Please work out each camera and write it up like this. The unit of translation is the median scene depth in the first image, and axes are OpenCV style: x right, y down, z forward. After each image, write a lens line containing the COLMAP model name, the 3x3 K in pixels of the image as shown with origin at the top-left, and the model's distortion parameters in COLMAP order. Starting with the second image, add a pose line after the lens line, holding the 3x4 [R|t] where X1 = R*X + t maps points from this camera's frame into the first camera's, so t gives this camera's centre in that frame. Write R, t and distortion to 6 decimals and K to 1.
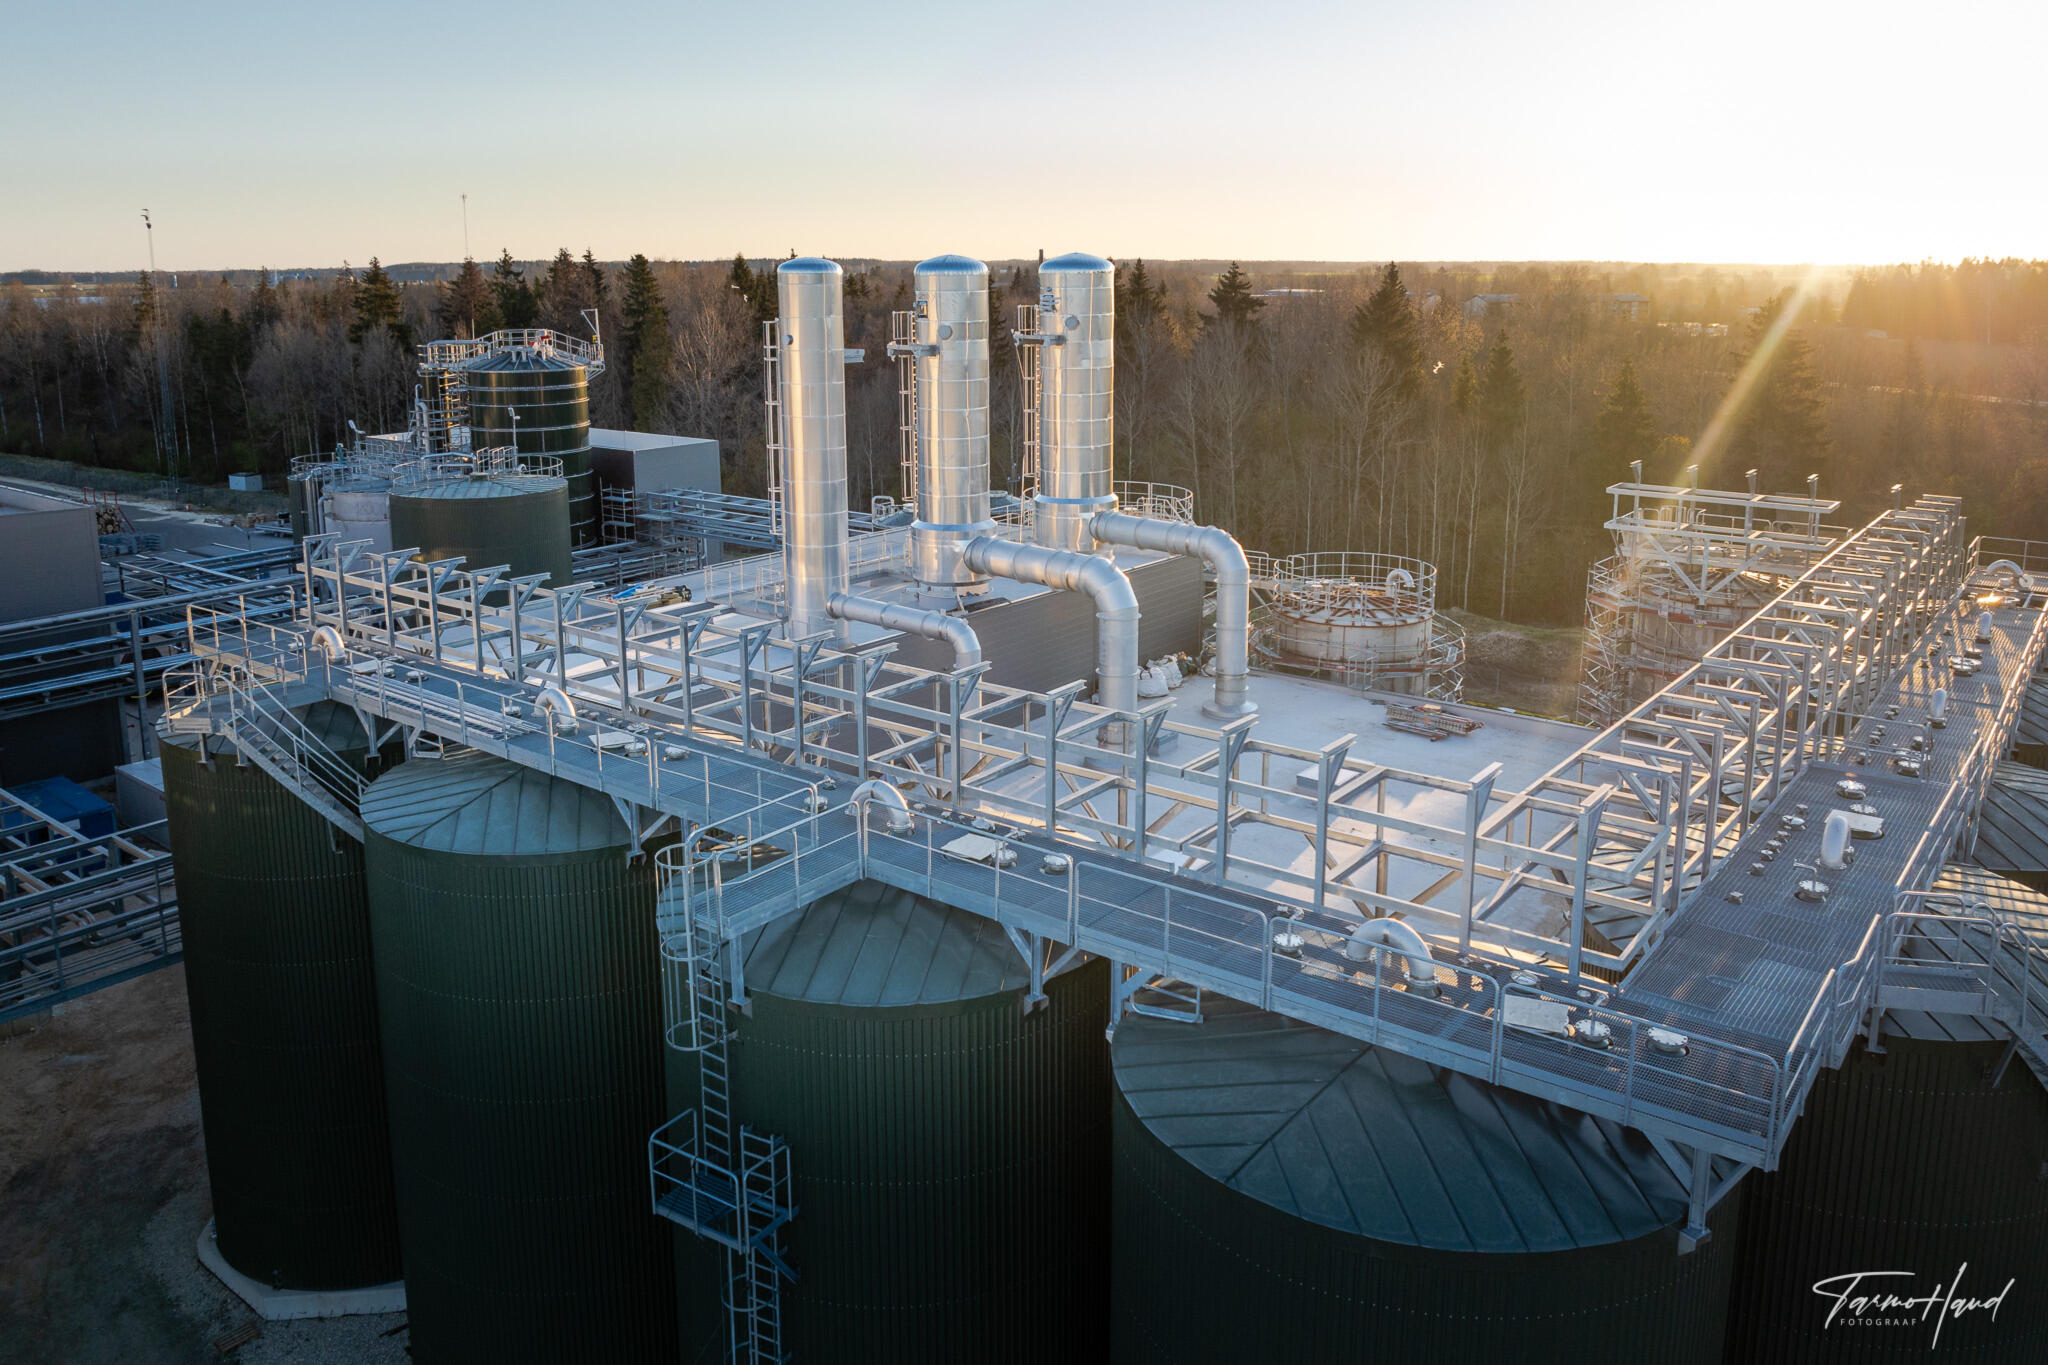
lens RADIAL K [[1531.2, 0, 1021.7], [0, 1531.2, 690.3], [0, 0, 1]] dist [-0.035887, 0.007069]
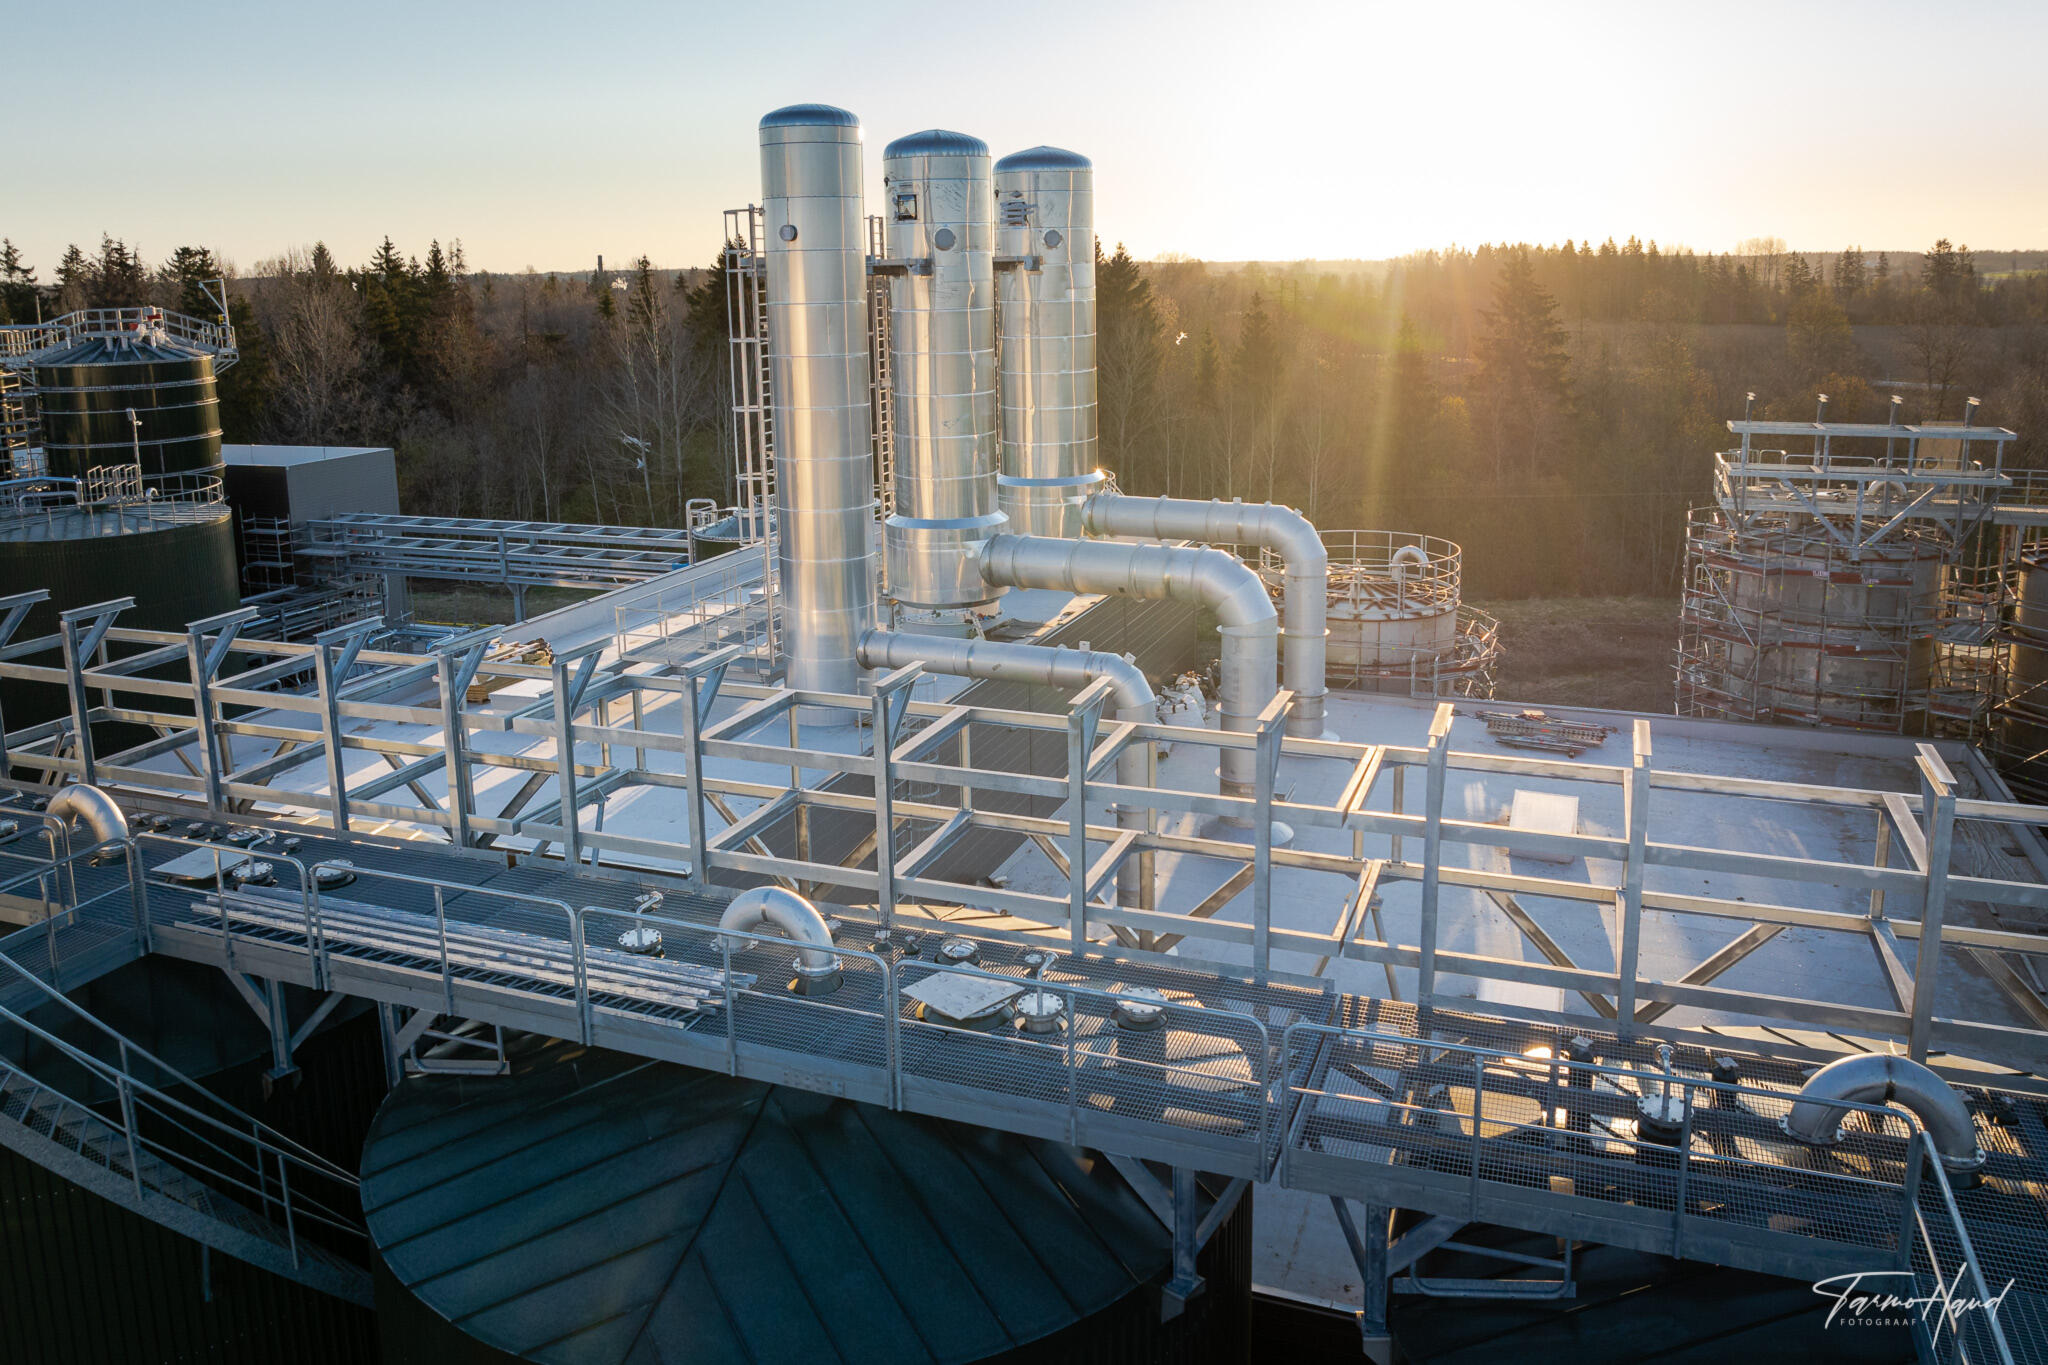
lens RADIAL K [[1531.2, 0, 1024.5], [0, 1531.2, 669.1], [0, 0, 1]] dist [-0.035887, 0.007069]
pose [[0.958079, -0.087489, 0.272820, -0.183768], [0.092681, 0.995677, -0.006174, -0.029289], [-0.271100, 0.031200, 0.962045, 0.283887]]
